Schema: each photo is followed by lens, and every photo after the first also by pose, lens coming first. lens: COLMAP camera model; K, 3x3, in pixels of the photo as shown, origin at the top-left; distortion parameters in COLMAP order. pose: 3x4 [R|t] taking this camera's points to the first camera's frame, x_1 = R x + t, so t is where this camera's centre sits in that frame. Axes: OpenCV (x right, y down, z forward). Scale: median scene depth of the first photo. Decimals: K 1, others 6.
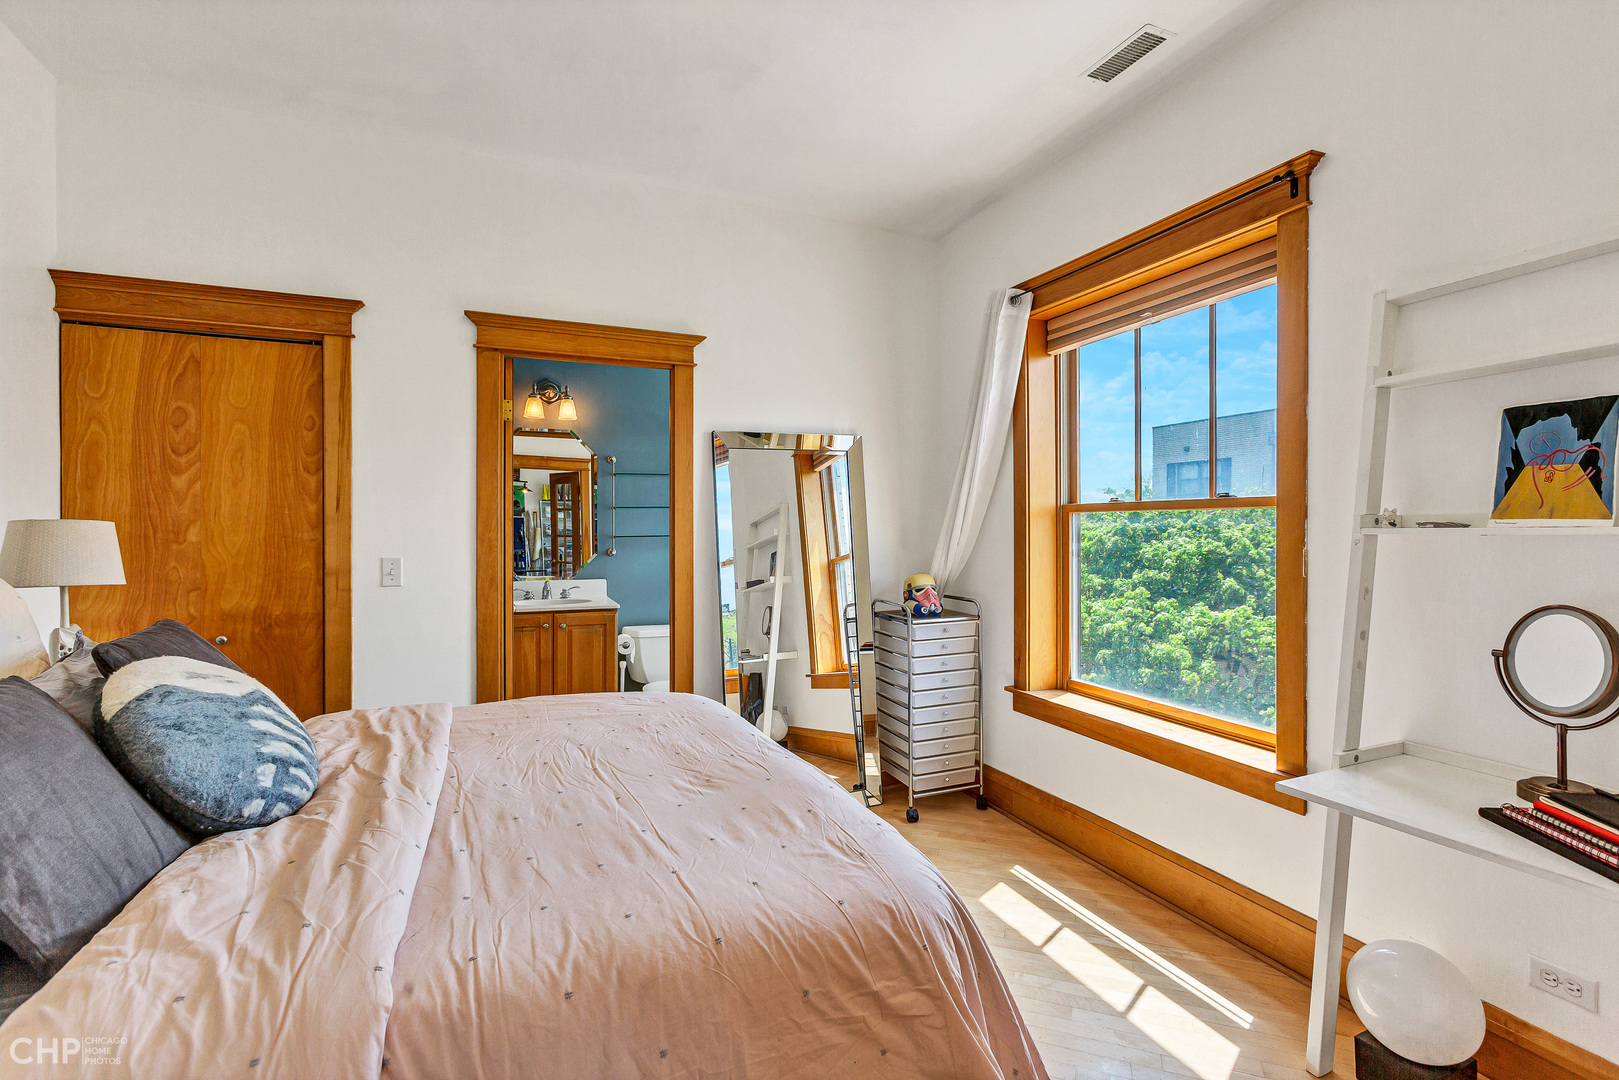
lens RADIAL K [[738.1, 0, 814.1], [0, 738.1, 533.9], [0, 0, 1]] dist [-0.004983, 0.008178]
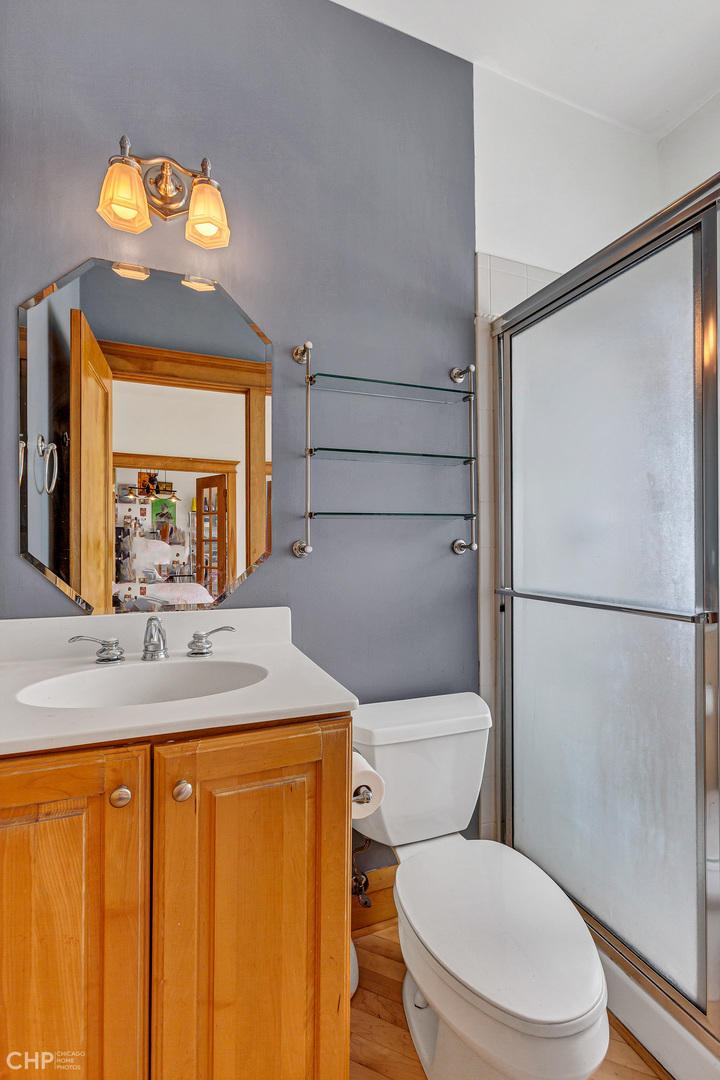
lens RADIAL K [[492.4, 0, 366.3], [0, 492.4, 543.7], [0, 0, 1]] dist [-0.004983, 0.008178]
pose [[0.999736, -0.000708, -0.022967, -0.113398], [0.000498, 0.999958, -0.009162, 0.012467], [0.022972, 0.009148, 0.999694, 0.346501]]
